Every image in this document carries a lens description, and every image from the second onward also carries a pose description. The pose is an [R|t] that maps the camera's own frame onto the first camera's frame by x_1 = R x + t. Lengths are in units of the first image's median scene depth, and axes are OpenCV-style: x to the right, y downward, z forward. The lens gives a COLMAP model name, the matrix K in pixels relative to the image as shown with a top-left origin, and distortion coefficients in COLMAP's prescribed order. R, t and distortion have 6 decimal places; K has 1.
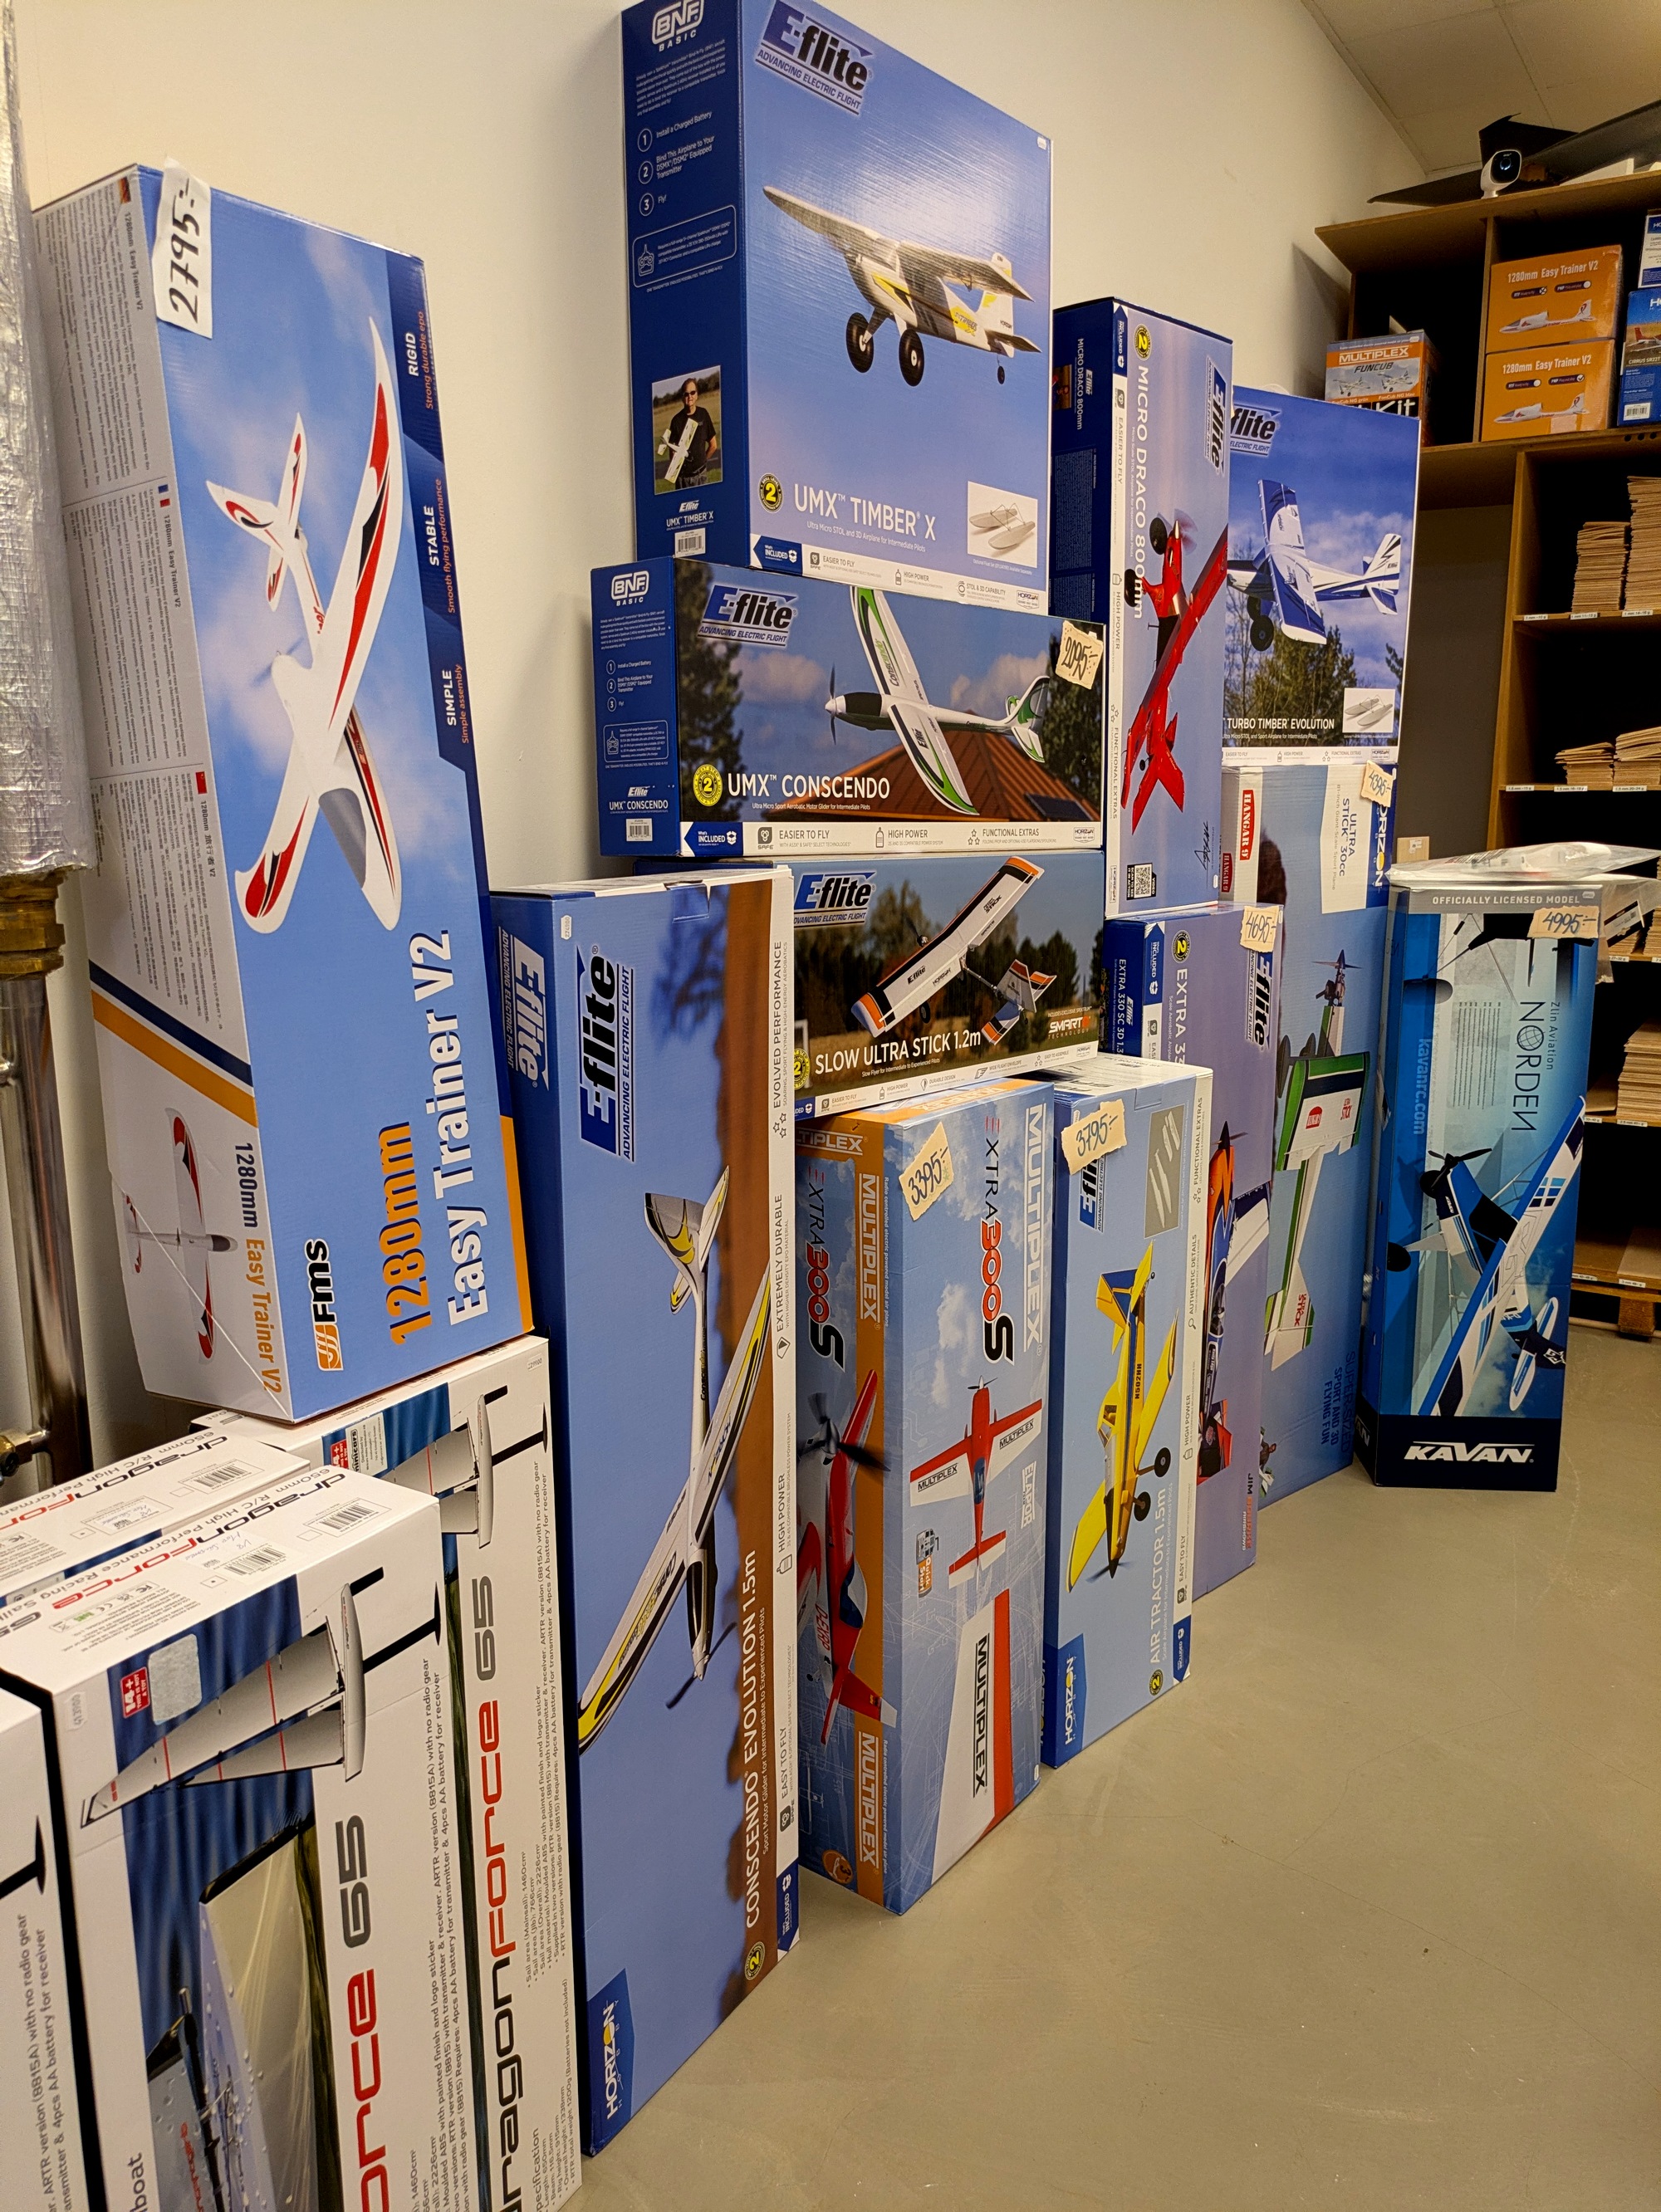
lens RADIAL K [[1656.8, 0, 818.6], [0, 1656.8, 1089.5], [0, 0, 1]] dist [0.022173, -0.009264]
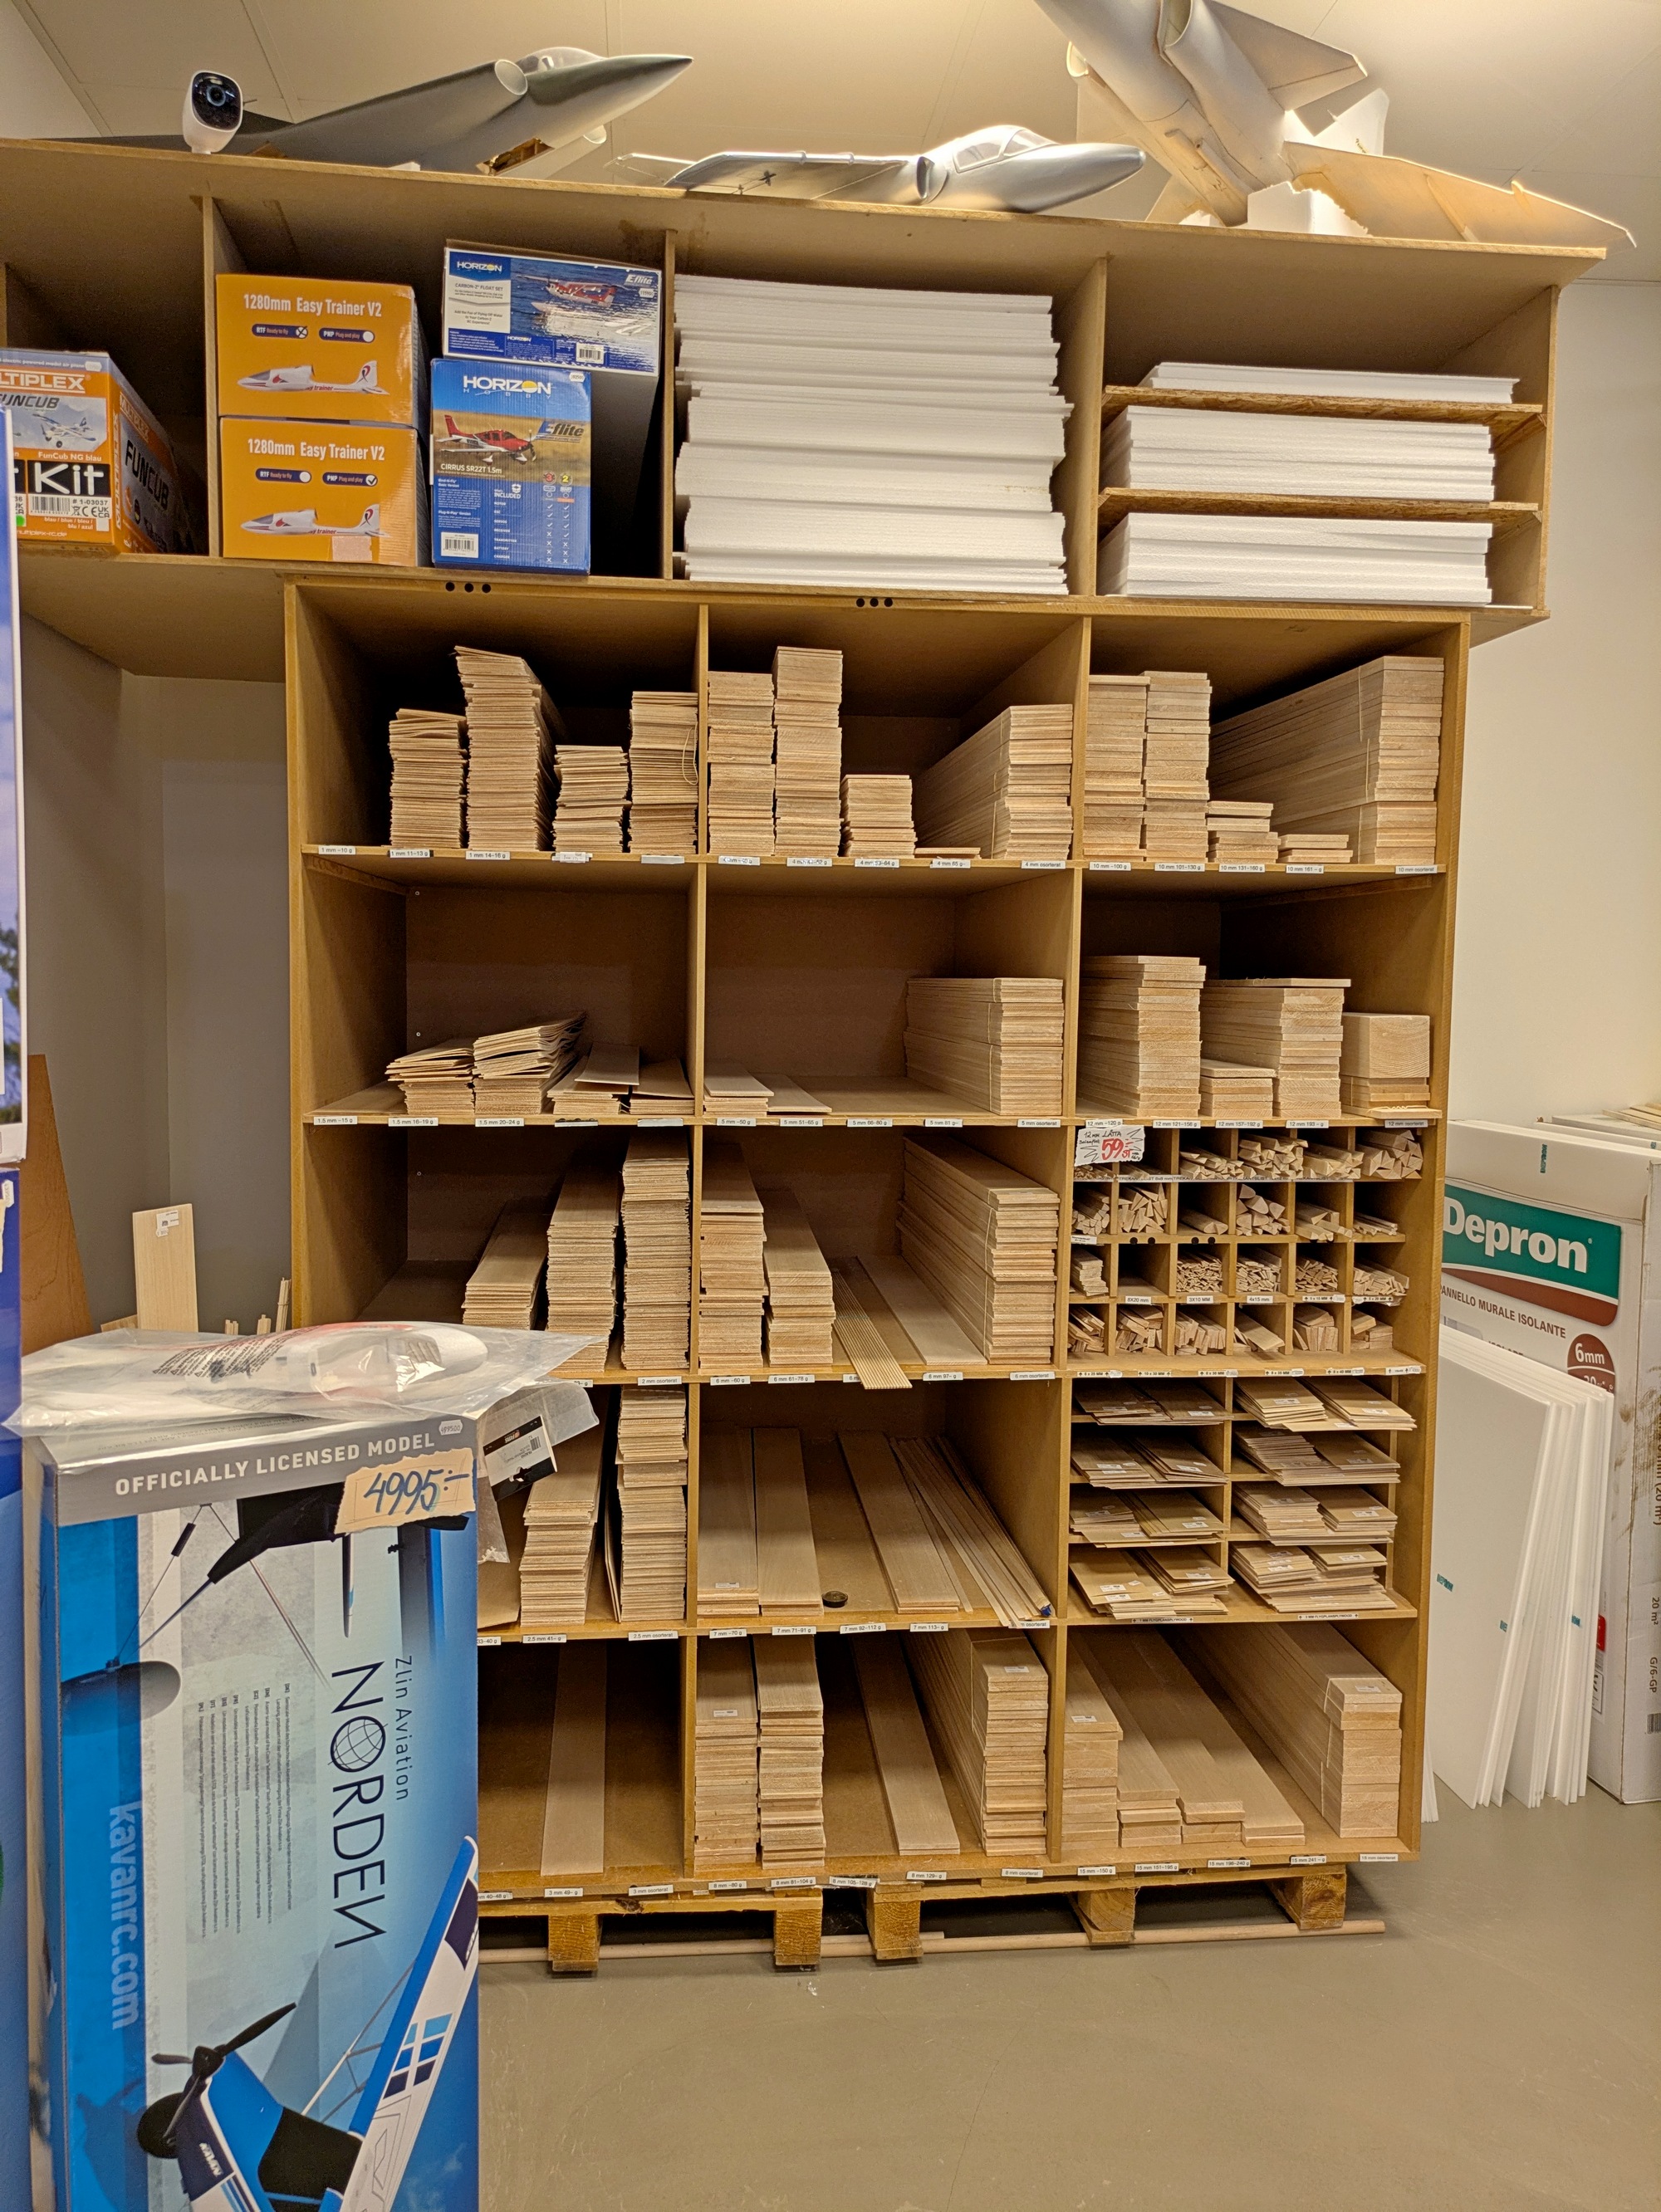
lens RADIAL K [[1656.8, 0, 821.5], [0, 1656.8, 1105.8], [0, 0, 1]] dist [0.022173, -0.009264]
pose [[0.797652, -0.031015, 0.602319, 0.215524], [0.096042, 0.992465, -0.076084, -0.134982], [-0.595421, 0.118537, 0.794621, 0.446772]]
